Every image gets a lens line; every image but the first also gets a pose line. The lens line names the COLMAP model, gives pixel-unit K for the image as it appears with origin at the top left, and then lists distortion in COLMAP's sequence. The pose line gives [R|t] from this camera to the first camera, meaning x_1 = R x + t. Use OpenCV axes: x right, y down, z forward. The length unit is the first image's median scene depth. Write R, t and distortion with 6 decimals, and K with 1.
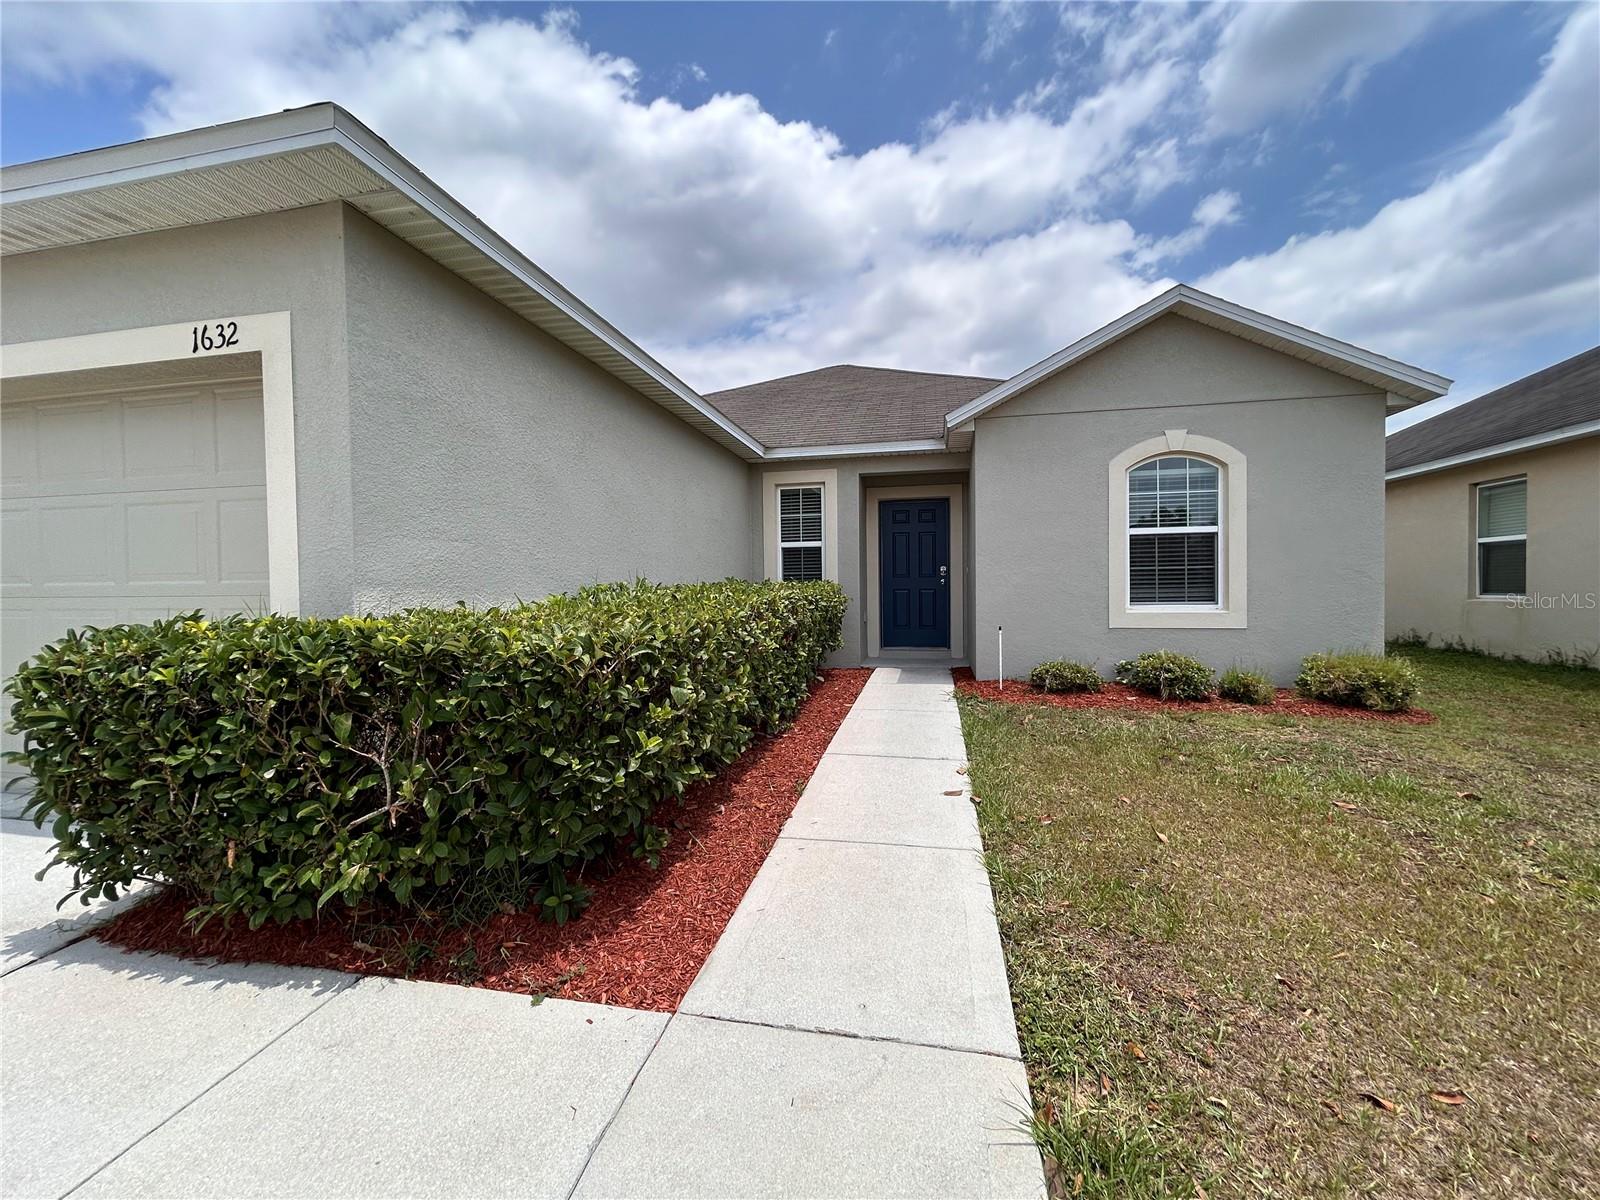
lens RADIAL K [[643.3, 0, 800.4], [0, 643.3, 602.7], [0, 0, 1]] dist [-0.001457, 0.000135]
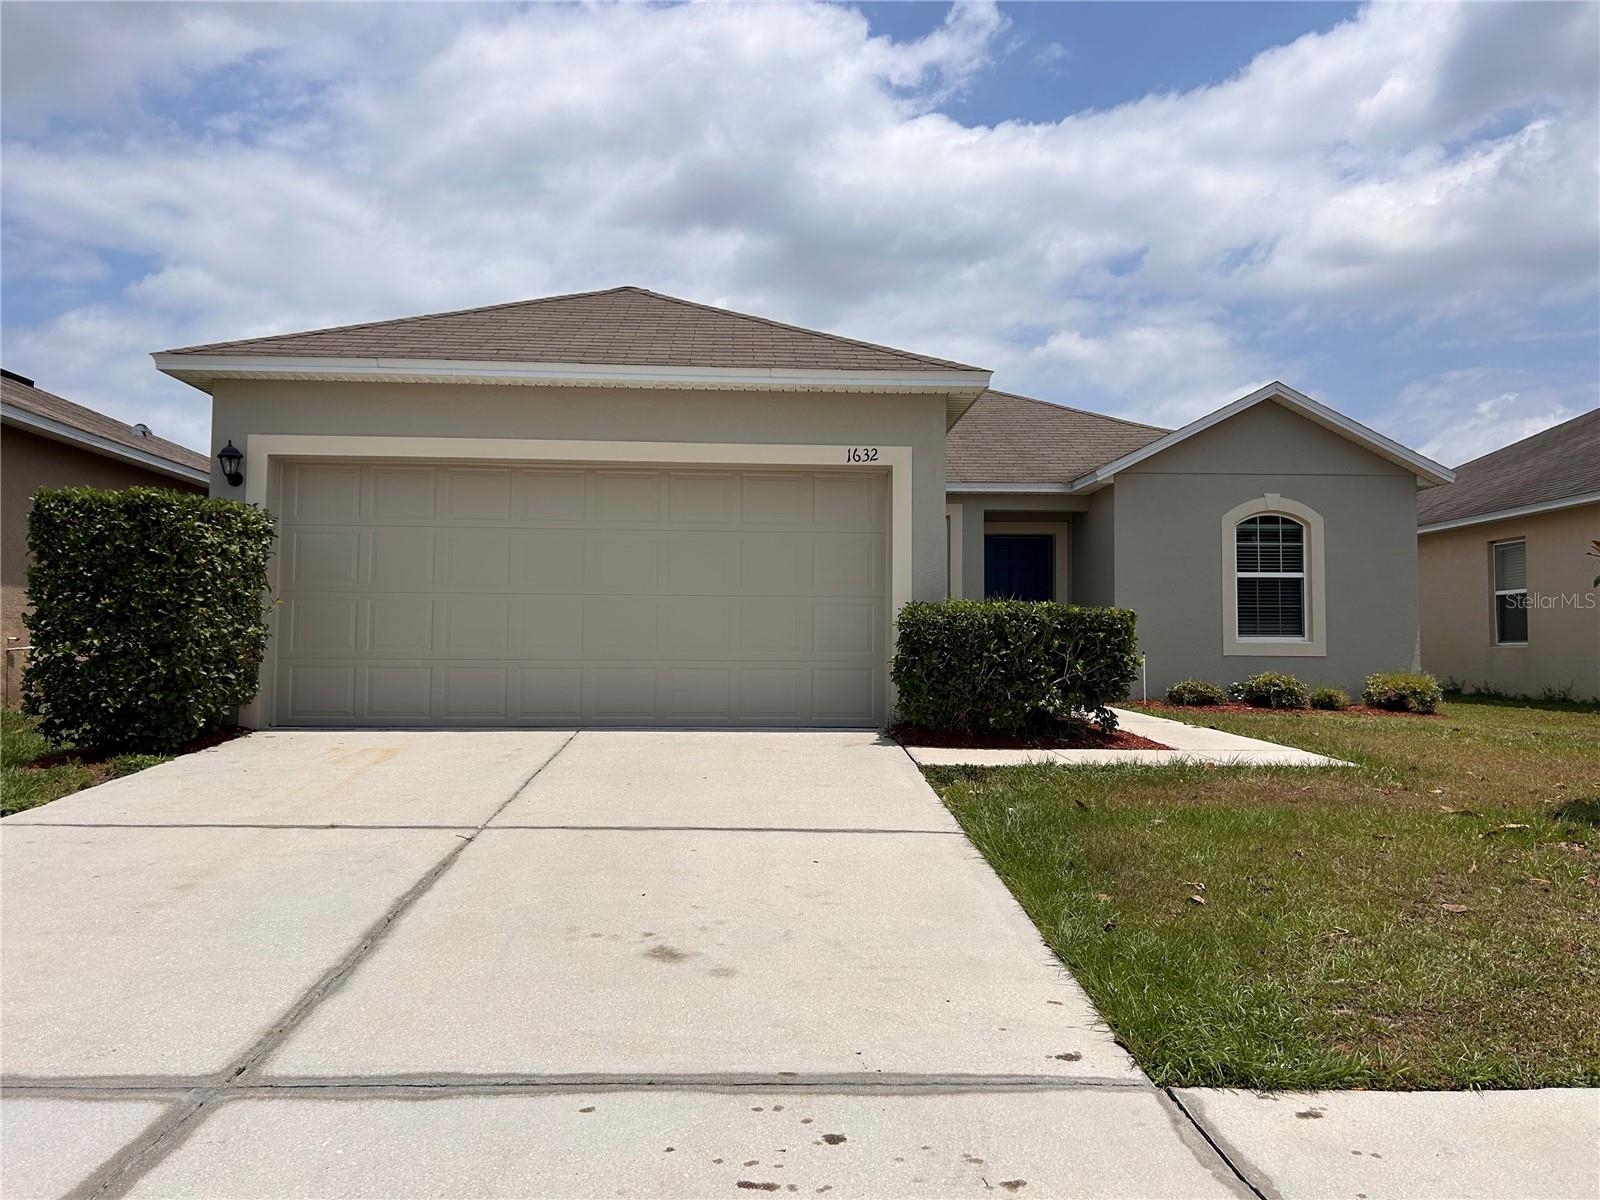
lens RADIAL K [[1202.4, 0, 797.5], [0, 1202.4, 597.6], [0, 0, 1]] dist [0.000940, -0.002573]
pose [[0.970683, 0.030208, 0.238456, -0.827942], [-0.013456, 0.997345, -0.071572, 0.103920], [-0.239985, 0.066265, 0.968512, -0.980156]]
